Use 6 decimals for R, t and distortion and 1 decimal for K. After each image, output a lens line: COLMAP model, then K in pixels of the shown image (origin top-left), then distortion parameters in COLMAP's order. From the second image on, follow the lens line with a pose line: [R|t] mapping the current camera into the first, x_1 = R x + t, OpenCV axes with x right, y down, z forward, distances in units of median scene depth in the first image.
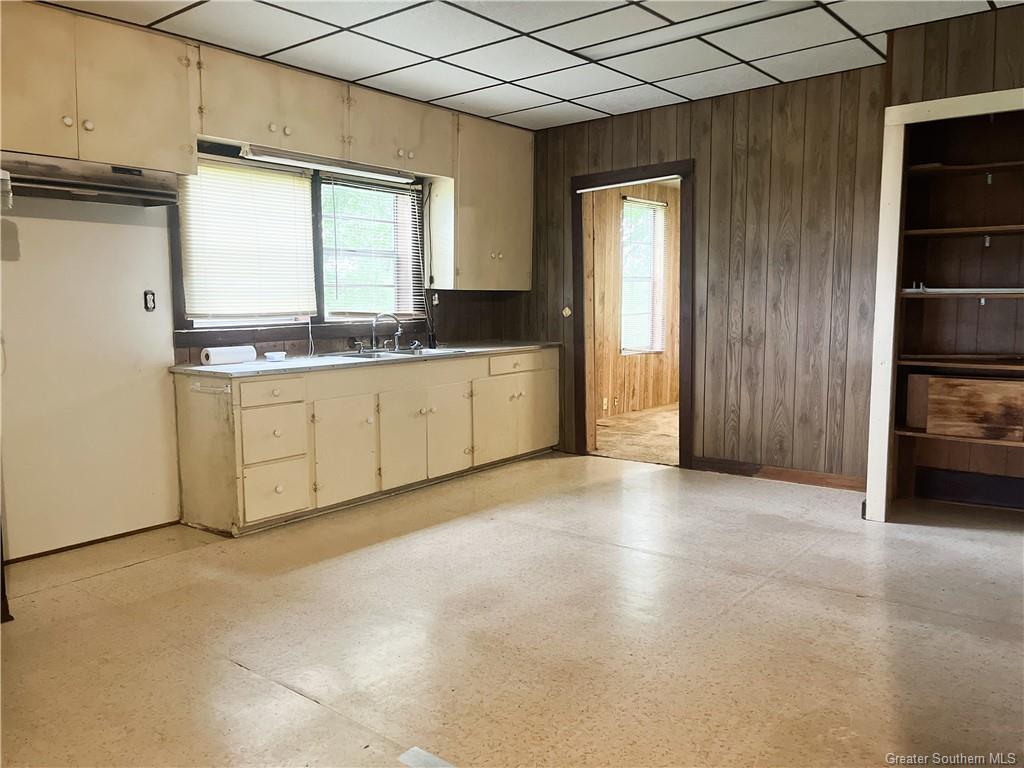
lens RADIAL K [[783.5, 0, 511.9], [0, 783.5, 382.6], [0, 0, 1]] dist [-0.004682, -0.008323]
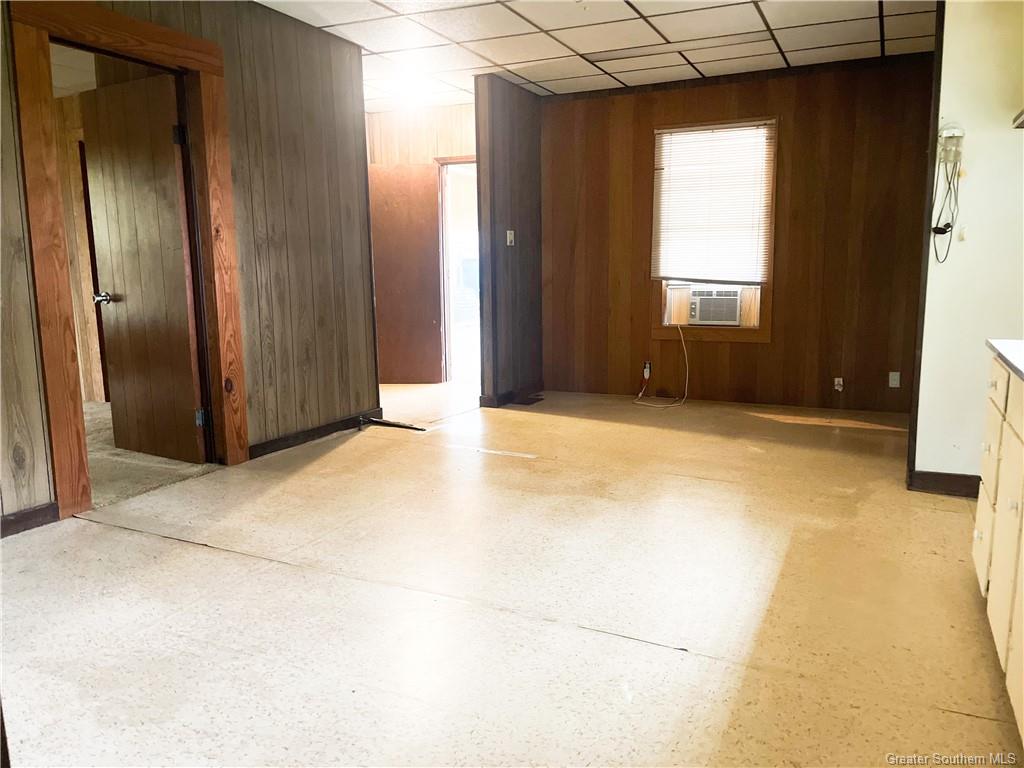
lens RADIAL K [[783.5, 0, 512.0], [0, 783.5, 384.3], [0, 0, 1]] dist [-0.004682, -0.008323]
pose [[-0.971691, 0.050386, -0.230822, 0.290098], [-0.012877, 0.964247, 0.264693, -0.202919], [0.235906, 0.260172, -0.936301, 2.035004]]
